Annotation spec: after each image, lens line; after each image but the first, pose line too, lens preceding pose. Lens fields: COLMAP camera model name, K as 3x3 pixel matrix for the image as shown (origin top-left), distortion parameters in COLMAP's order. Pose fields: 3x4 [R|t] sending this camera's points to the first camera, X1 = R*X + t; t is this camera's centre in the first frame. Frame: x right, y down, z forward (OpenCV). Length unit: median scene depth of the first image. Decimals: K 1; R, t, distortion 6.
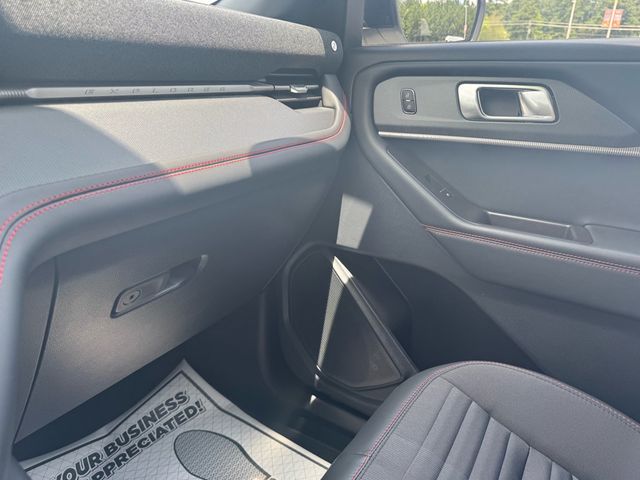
lens RADIAL K [[435.2, 0, 319.0], [0, 435.2, 249.5], [0, 0, 1]] dist [0.002961, -0.000661]
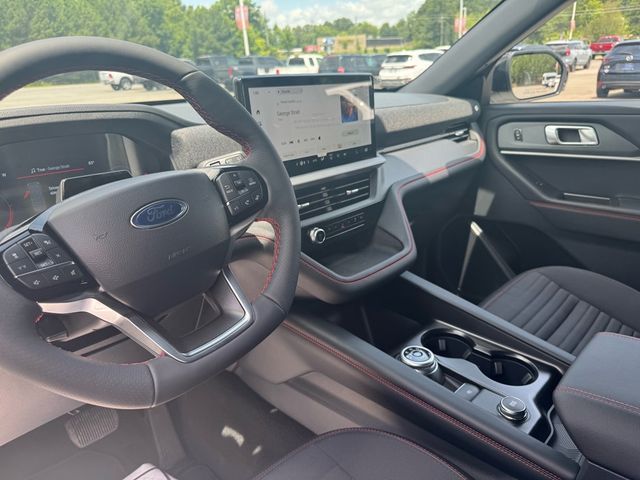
lens RADIAL K [[462.5, 0, 320.0], [0, 462.5, 240.0], [0, 0, 1]] dist [0.003970, -0.006220]
pose [[0.980903, 0.000749, -0.194494, -0.251517], [-0.006927, 0.999493, -0.031087, 0.187682], [0.194372, 0.031840, 0.980411, -1.148099]]
